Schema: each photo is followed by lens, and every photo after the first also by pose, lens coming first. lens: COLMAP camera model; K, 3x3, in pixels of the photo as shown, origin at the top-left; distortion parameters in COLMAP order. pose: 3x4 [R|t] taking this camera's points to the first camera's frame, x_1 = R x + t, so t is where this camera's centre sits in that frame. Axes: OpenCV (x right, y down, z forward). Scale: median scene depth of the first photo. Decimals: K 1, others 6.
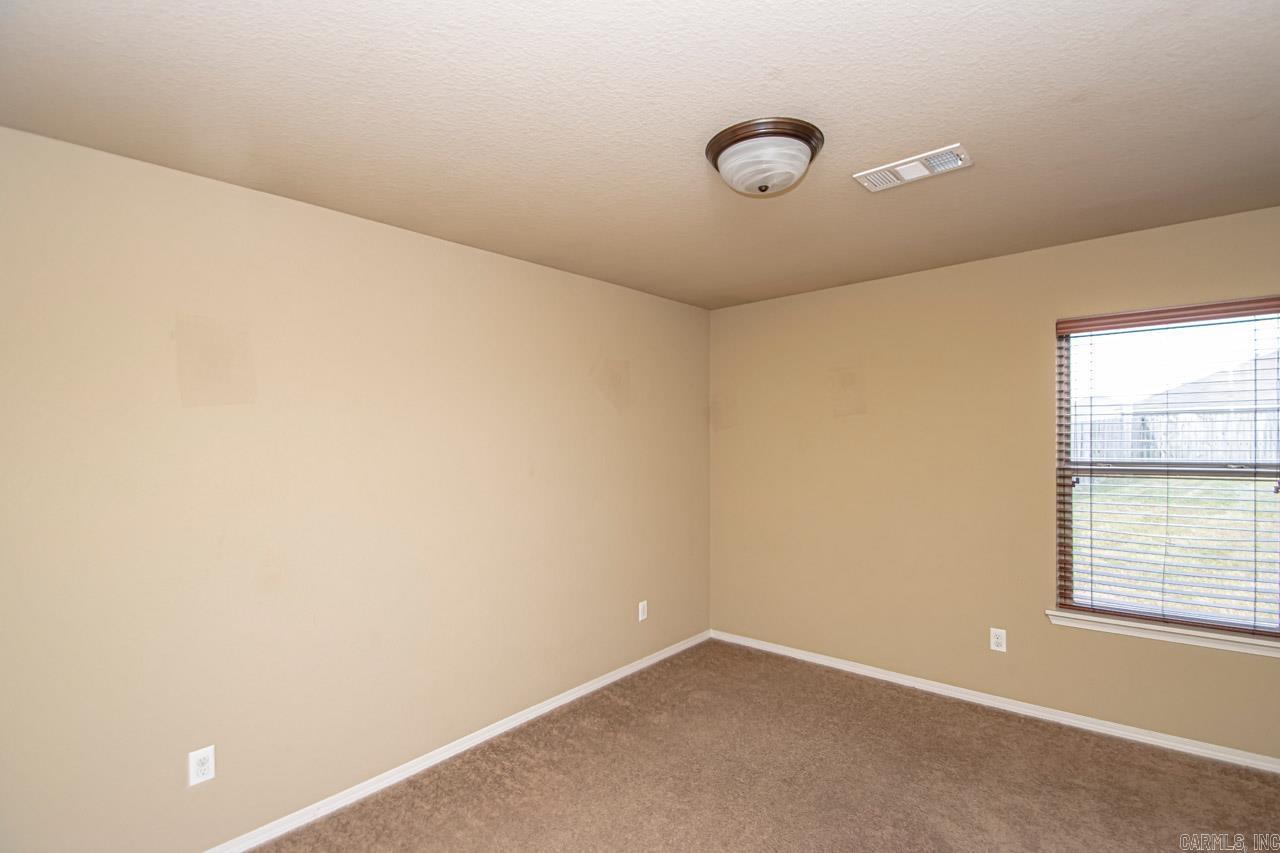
lens RADIAL K [[591.1, 0, 652.7], [0, 591.1, 424.0], [0, 0, 1]] dist [0.006638, -0.015579]
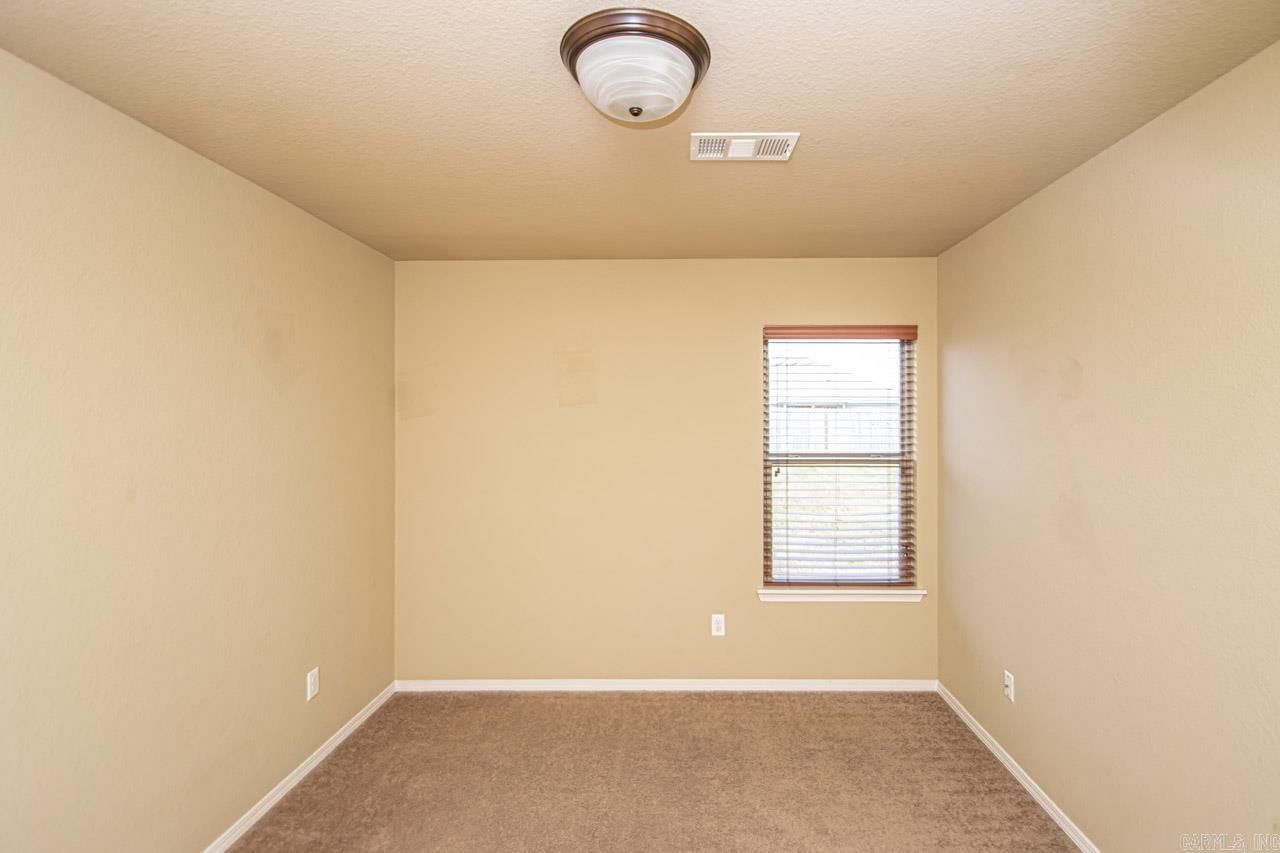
lens RADIAL K [[597.6, 0, 649.3], [0, 597.6, 415.2], [0, 0, 1]] dist [0.024717, -0.028604]
pose [[0.771538, 0.015478, 0.635995, -0.195775], [-0.025885, 0.999640, 0.007074, -0.011034], [-0.635656, -0.021921, 0.771661, 0.270740]]
